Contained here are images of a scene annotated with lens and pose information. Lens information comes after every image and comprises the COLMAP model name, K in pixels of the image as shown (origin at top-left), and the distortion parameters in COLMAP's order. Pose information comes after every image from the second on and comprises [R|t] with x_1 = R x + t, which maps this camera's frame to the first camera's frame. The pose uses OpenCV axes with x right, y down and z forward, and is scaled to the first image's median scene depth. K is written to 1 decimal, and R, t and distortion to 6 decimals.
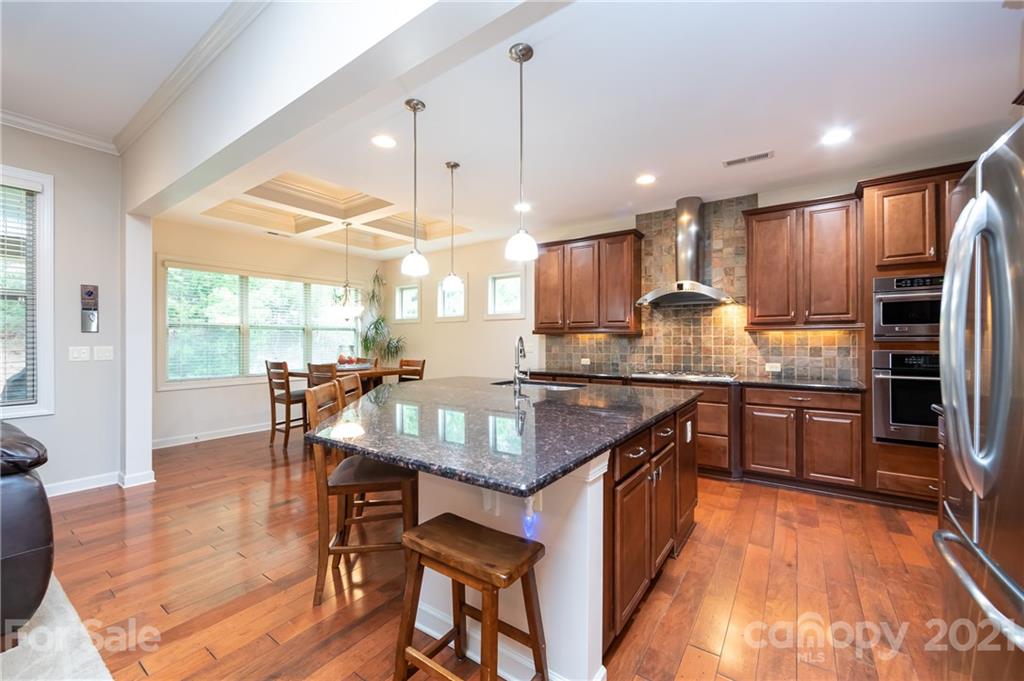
lens RADIAL K [[403.6, 0, 514.1], [0, 403.6, 339.9], [0, 0, 1]] dist [-0.002700, 0.000850]
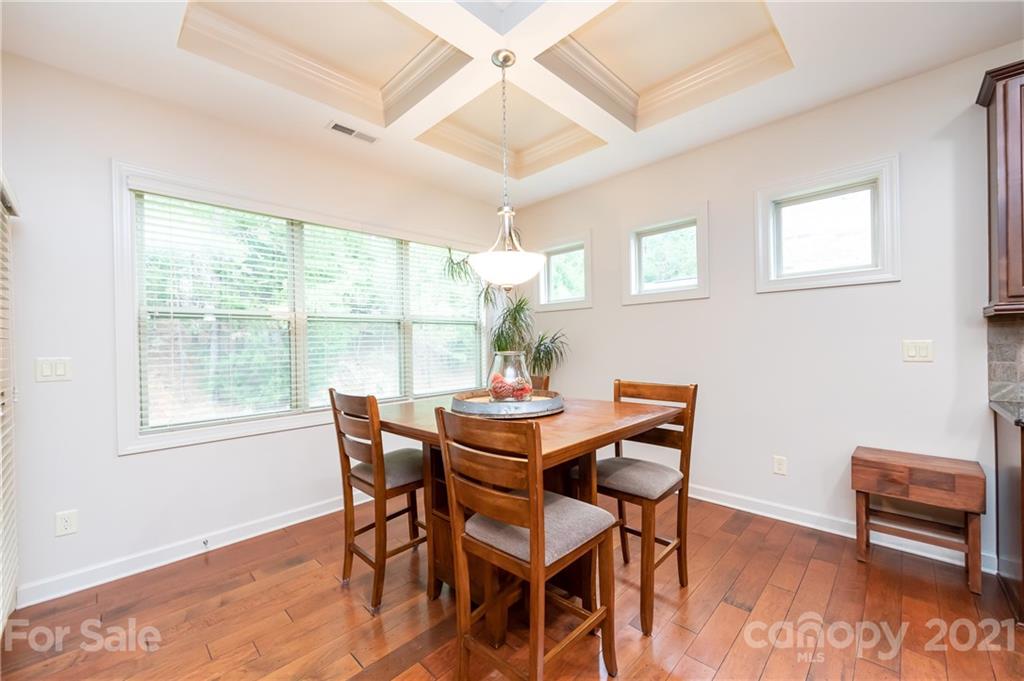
lens RADIAL K [[403.6, 0, 516.8], [0, 403.6, 343.5], [0, 0, 1]] dist [-0.002700, 0.000850]
pose [[0.988082, -0.016523, -0.153037, -0.421727], [0.017703, 0.999823, 0.006353, 0.003592], [0.152905, -0.008986, 0.988200, 0.726832]]
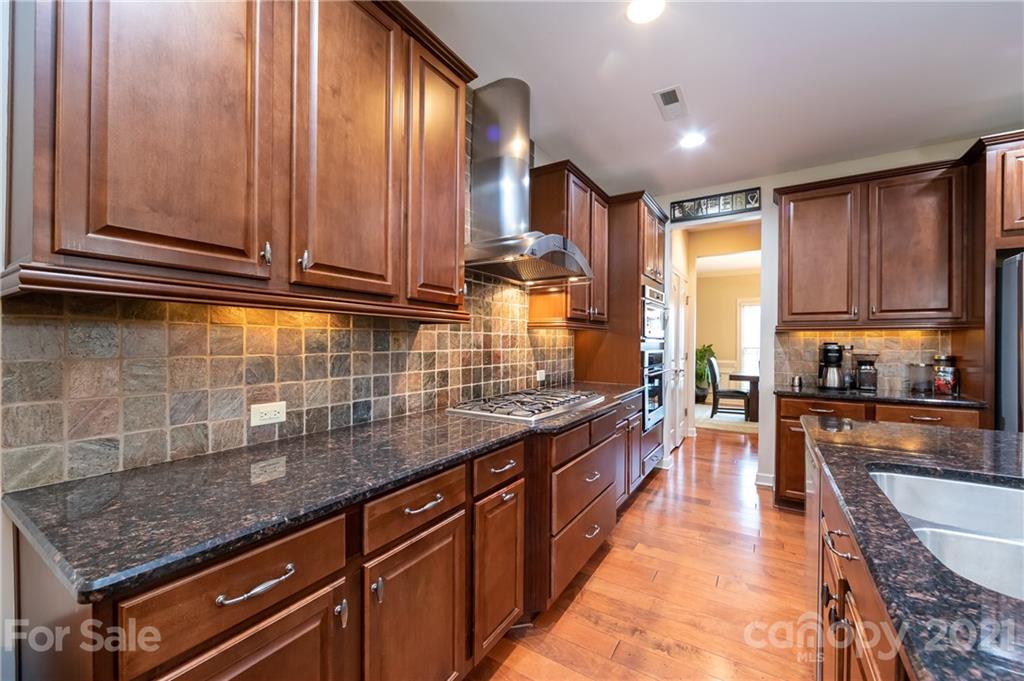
lens RADIAL K [[403.6, 0, 515.0], [0, 403.6, 343.9], [0, 0, 1]] dist [-0.002700, 0.000850]
pose [[-0.050854, -0.002992, 0.998702, -0.132576], [-0.008534, 0.999960, 0.002562, 0.004878], [-0.998670, -0.008393, -0.050878, 1.066254]]
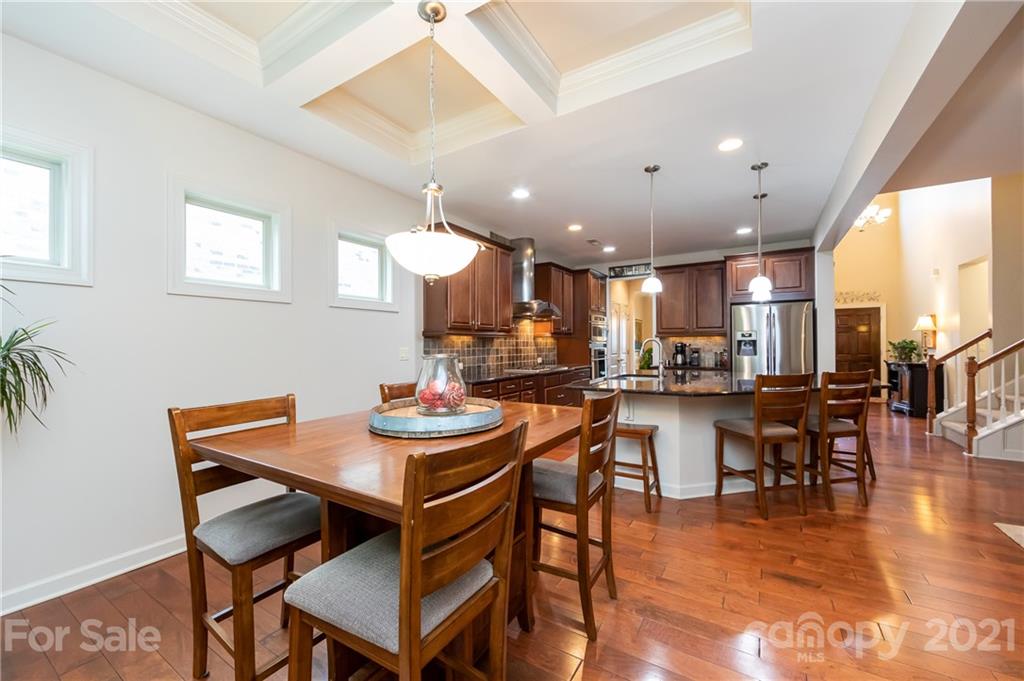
lens RADIAL K [[403.6, 0, 510.6], [0, 403.6, 341.6], [0, 0, 1]] dist [-0.002700, 0.000850]
pose [[-0.051912, 0.009566, 0.998606, -0.947809], [0.003636, 0.999949, -0.009389, 0.007787], [-0.998645, 0.003144, -0.051945, 1.173878]]
